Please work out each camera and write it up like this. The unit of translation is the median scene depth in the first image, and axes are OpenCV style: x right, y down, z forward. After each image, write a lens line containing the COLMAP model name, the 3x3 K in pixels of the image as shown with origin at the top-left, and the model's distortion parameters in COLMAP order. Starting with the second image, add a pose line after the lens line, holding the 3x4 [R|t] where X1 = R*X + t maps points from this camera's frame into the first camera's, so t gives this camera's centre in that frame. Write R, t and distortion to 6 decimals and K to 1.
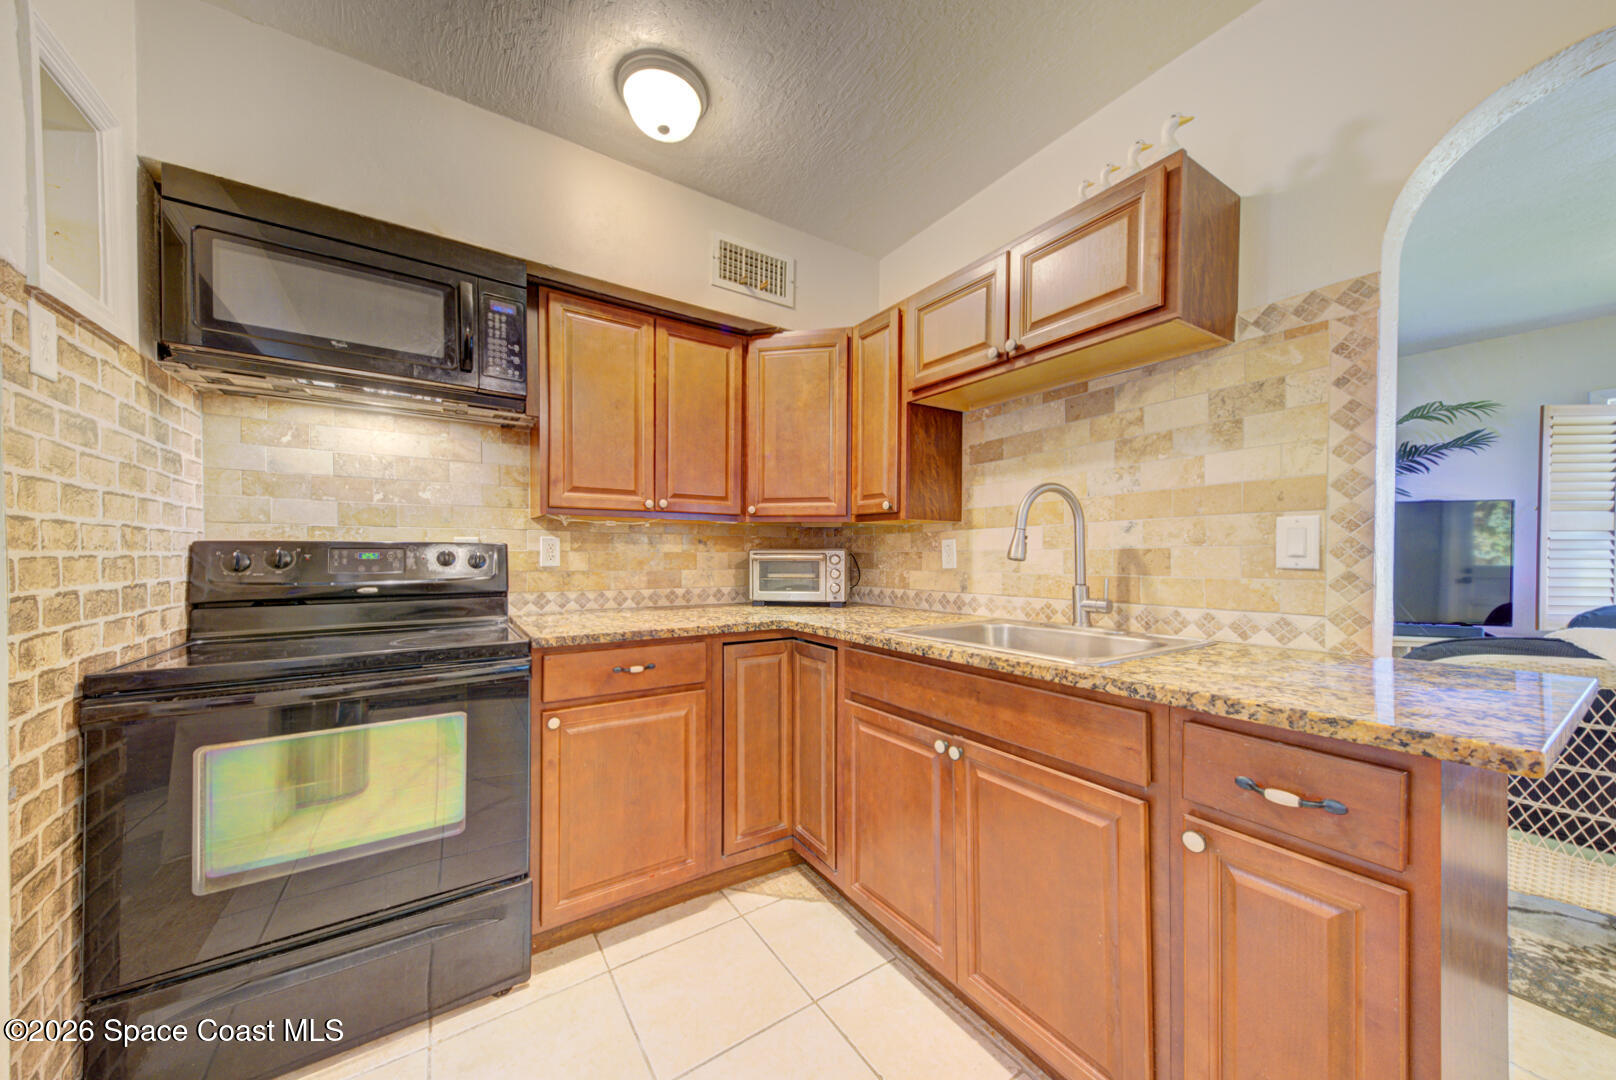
lens RADIAL K [[554.4, 0, 804.0], [0, 554.4, 555.6], [0, 0, 1]] dist [0.023677, -0.004499]
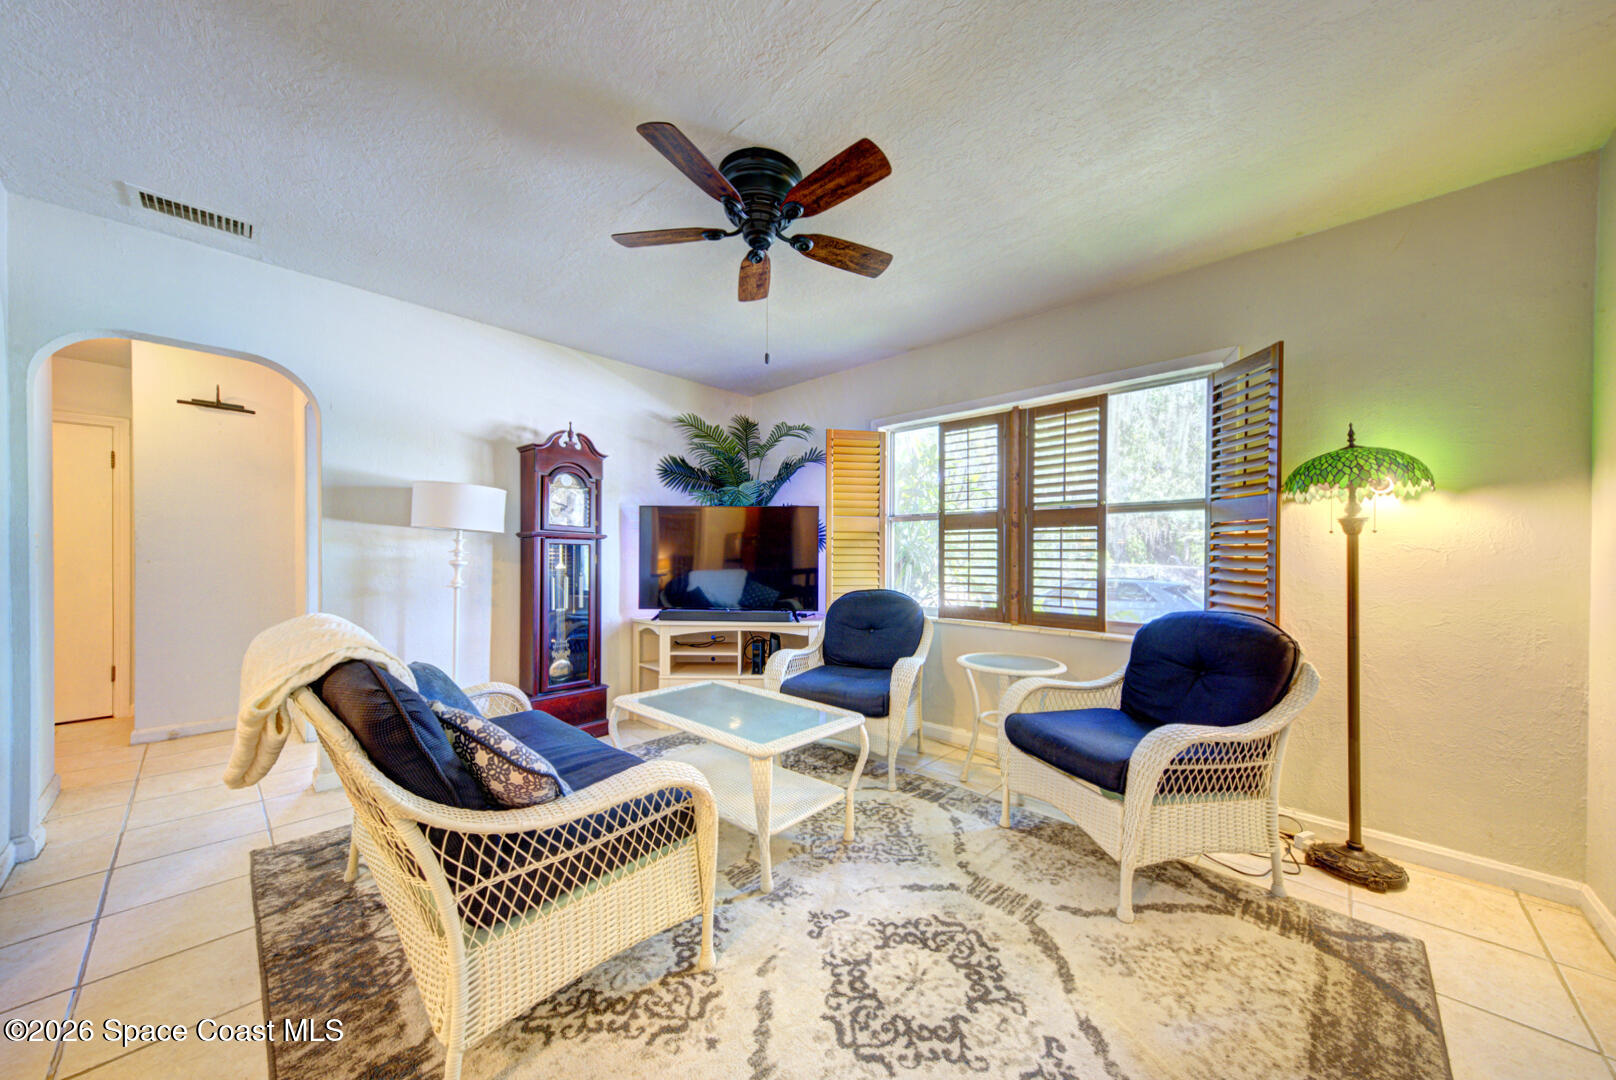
lens RADIAL K [[554.4, 0, 804.5], [0, 554.4, 554.6], [0, 0, 1]] dist [0.023677, -0.004499]
pose [[0.972520, -0.000269, 0.232818, 1.861894], [0.000964, 0.999995, -0.002870, 0.013973], [-0.232816, 0.003015, 0.972516, -0.287775]]
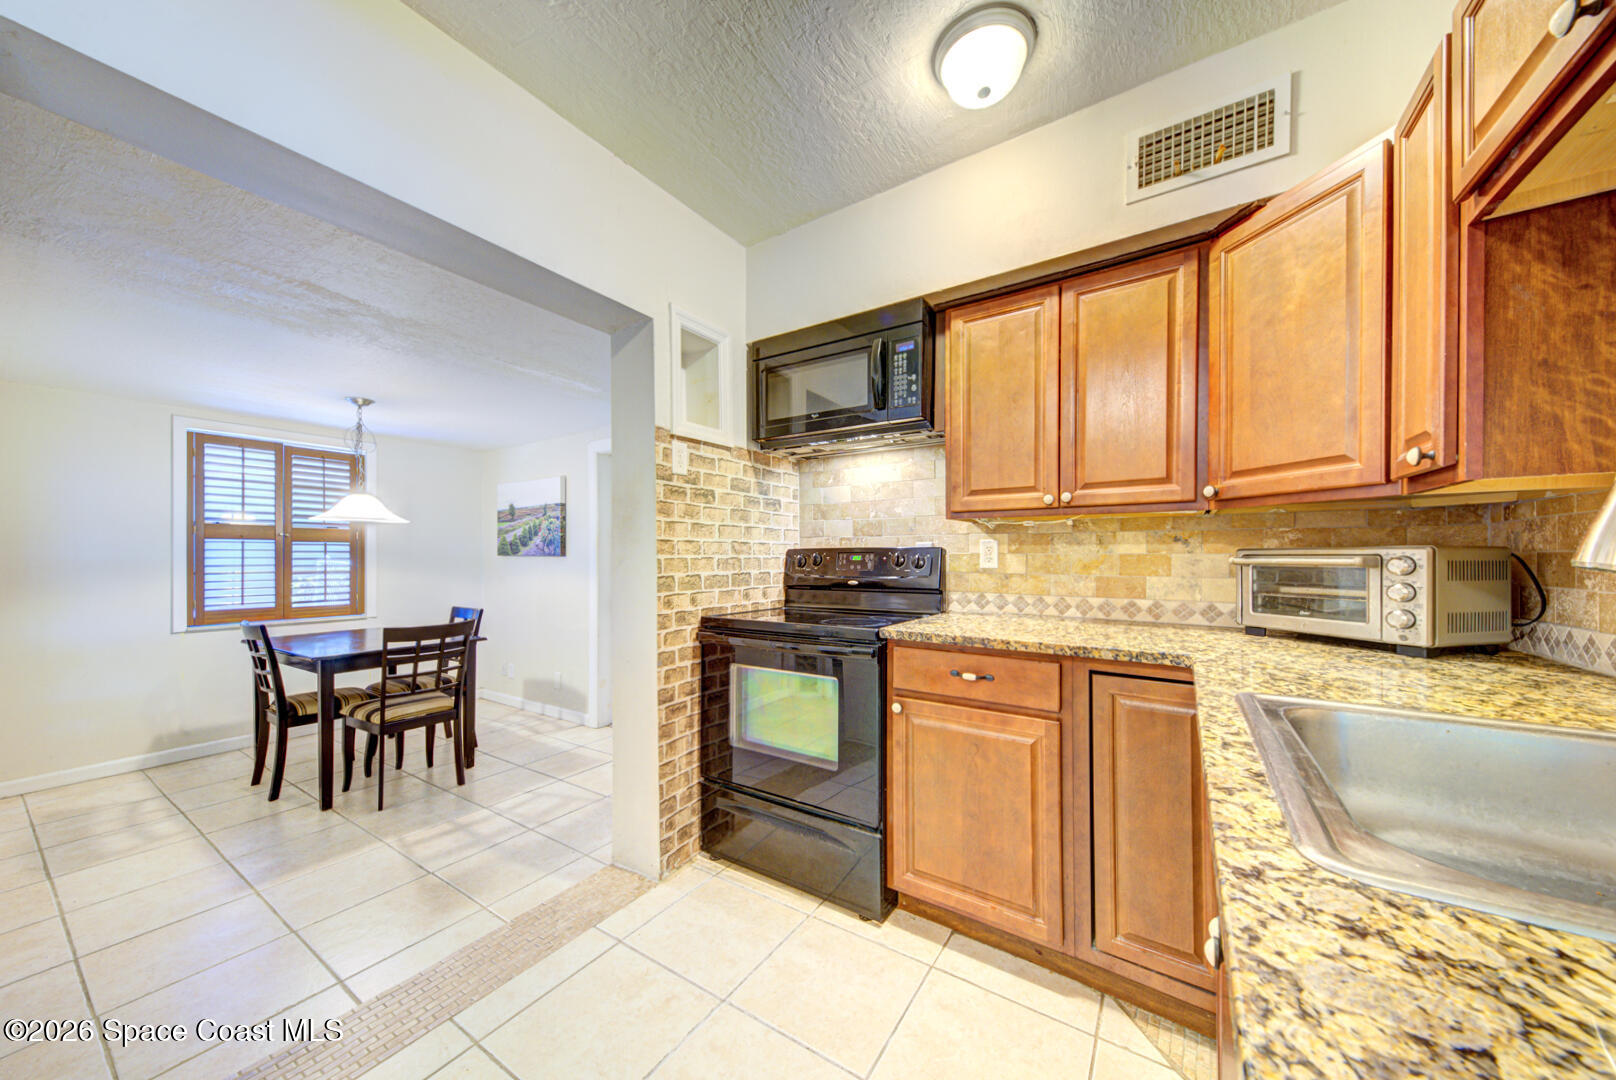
lens RADIAL K [[554.4, 0, 804.7], [0, 554.4, 555.4], [0, 0, 1]] dist [0.023677, -0.004499]
pose [[0.393968, -0.003046, -0.919119, 0.475234], [-0.001289, 0.999992, -0.003867, -0.000126], [0.919123, 0.002708, 0.393961, 0.370436]]
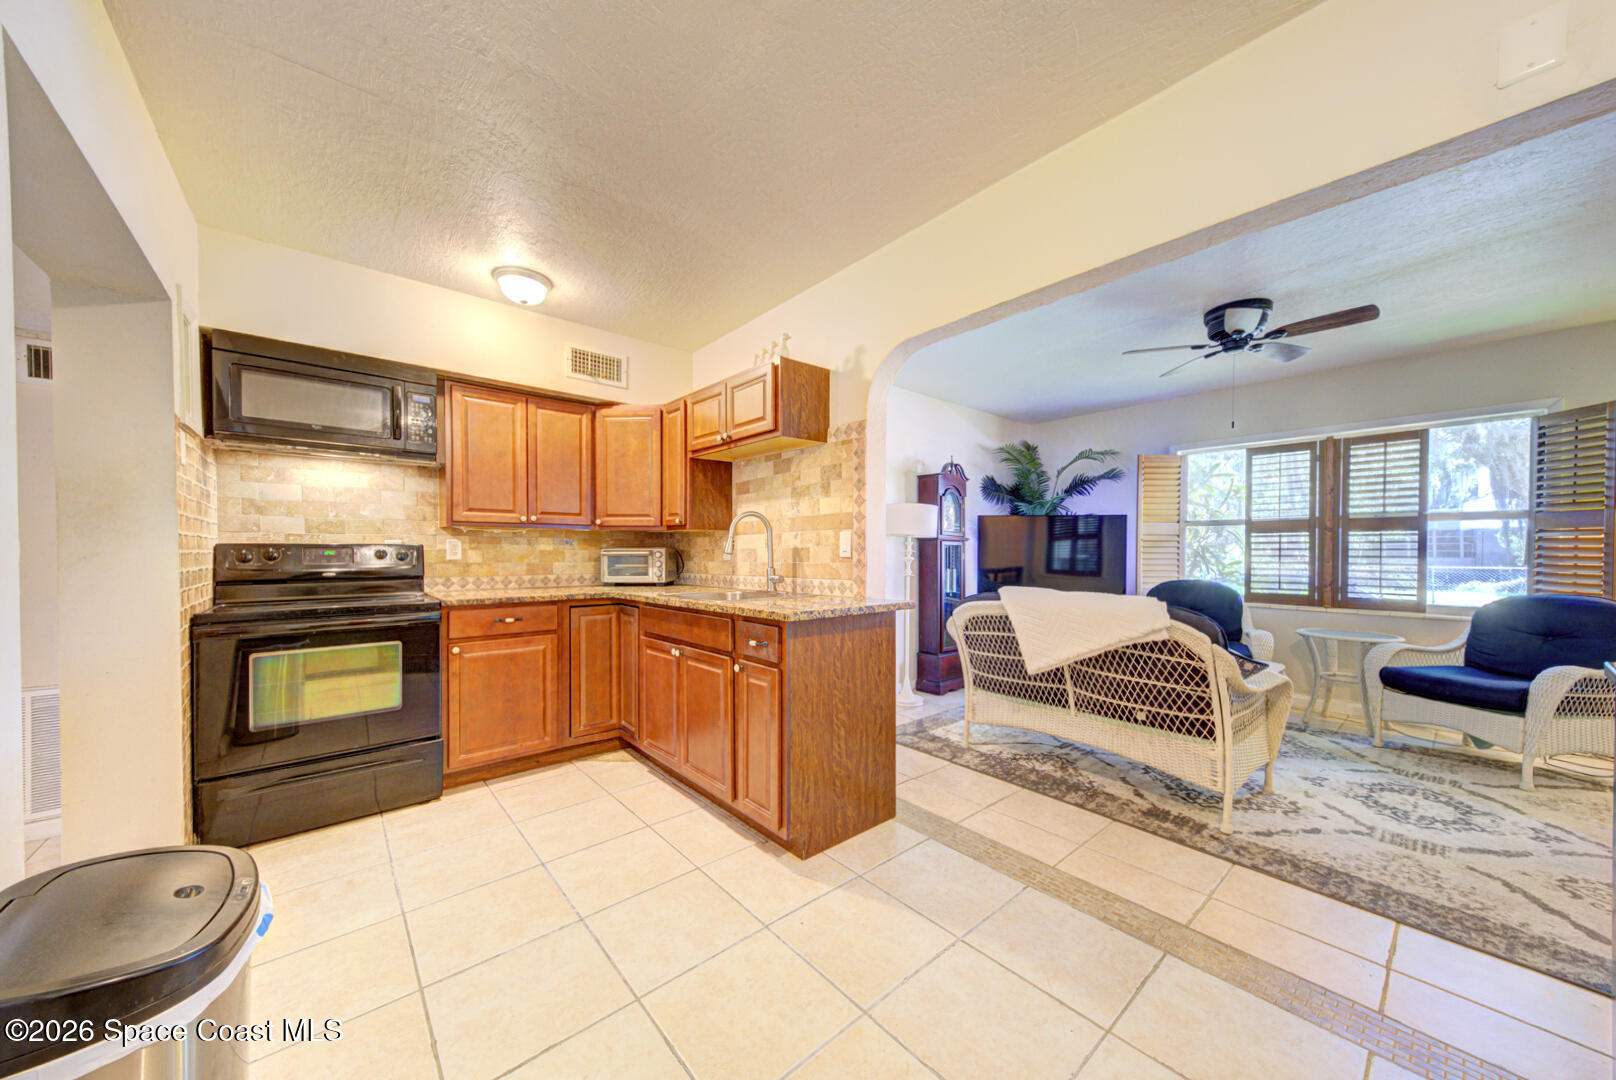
lens RADIAL K [[554.4, 0, 804.9], [0, 554.4, 557.3], [0, 0, 1]] dist [0.023677, -0.004499]
pose [[0.992417, -0.003139, 0.122878, 0.381173], [0.002324, 0.999974, 0.006779, 0.006334], [-0.122896, -0.006442, 0.992399, -0.785506]]
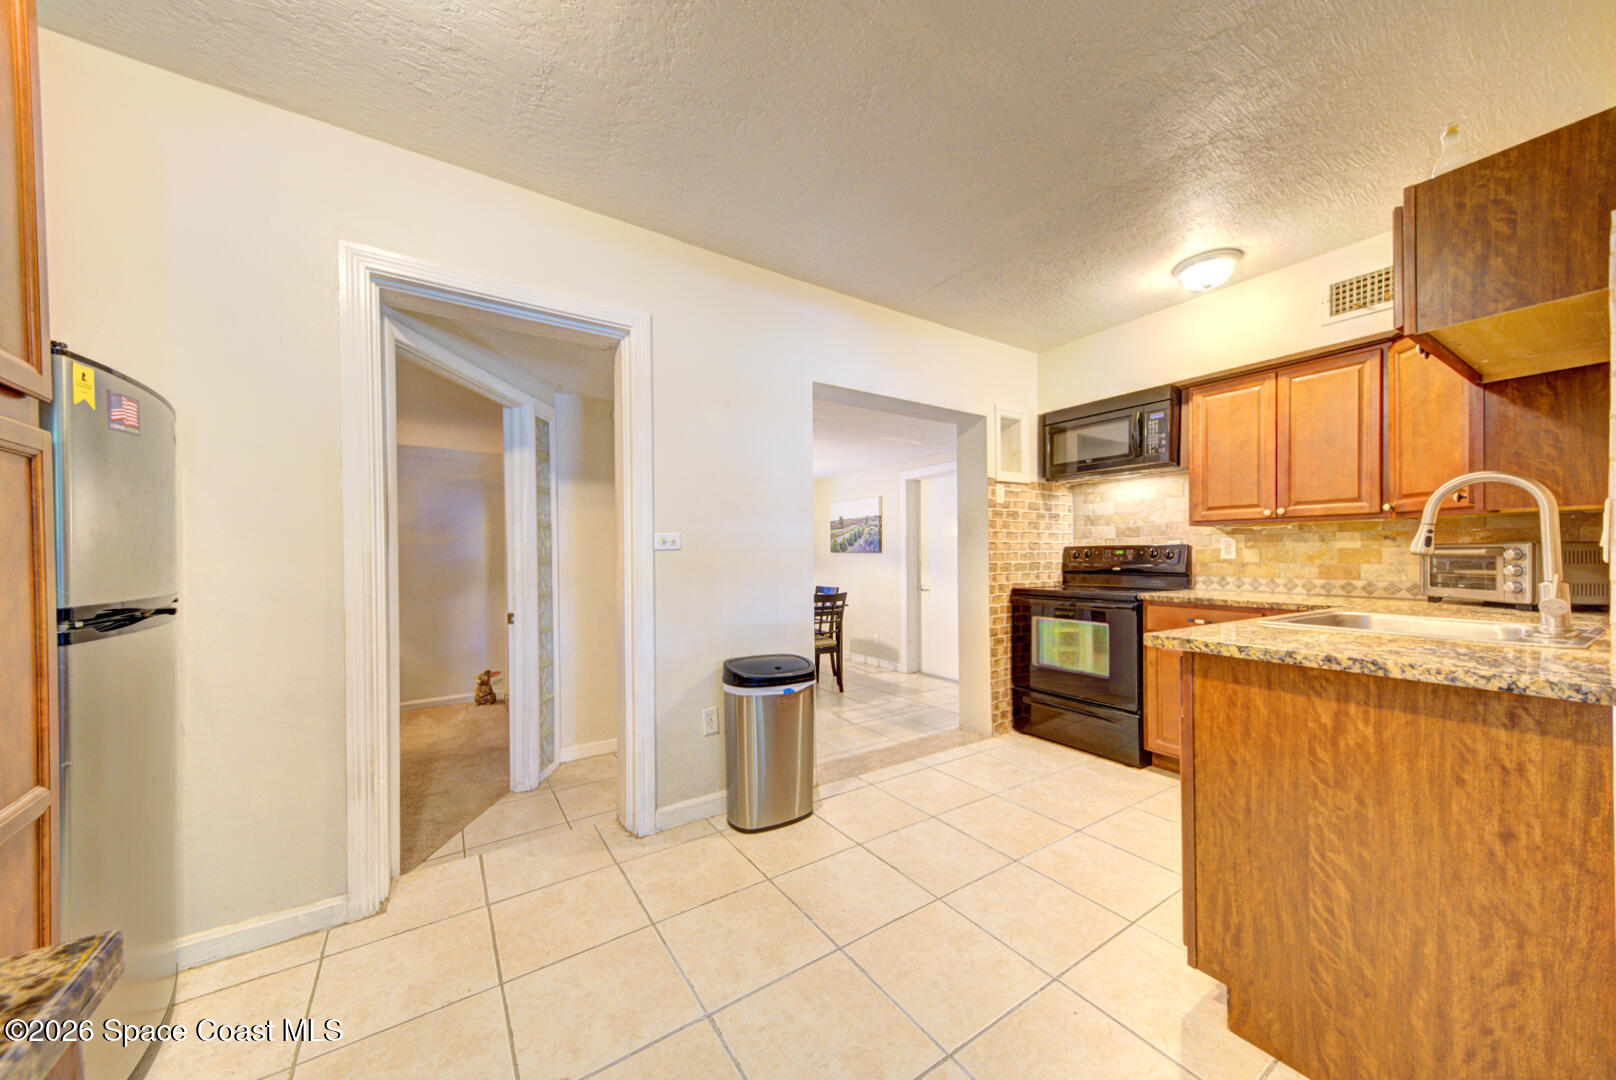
lens RADIAL K [[554.4, 0, 802.3], [0, 554.4, 555.3], [0, 0, 1]] dist [0.023677, -0.004499]
pose [[-0.006835, 0.000747, -0.999976, 1.365135], [0.002393, 0.999997, 0.000731, 0.007778], [0.999974, -0.002388, -0.006836, -0.148160]]
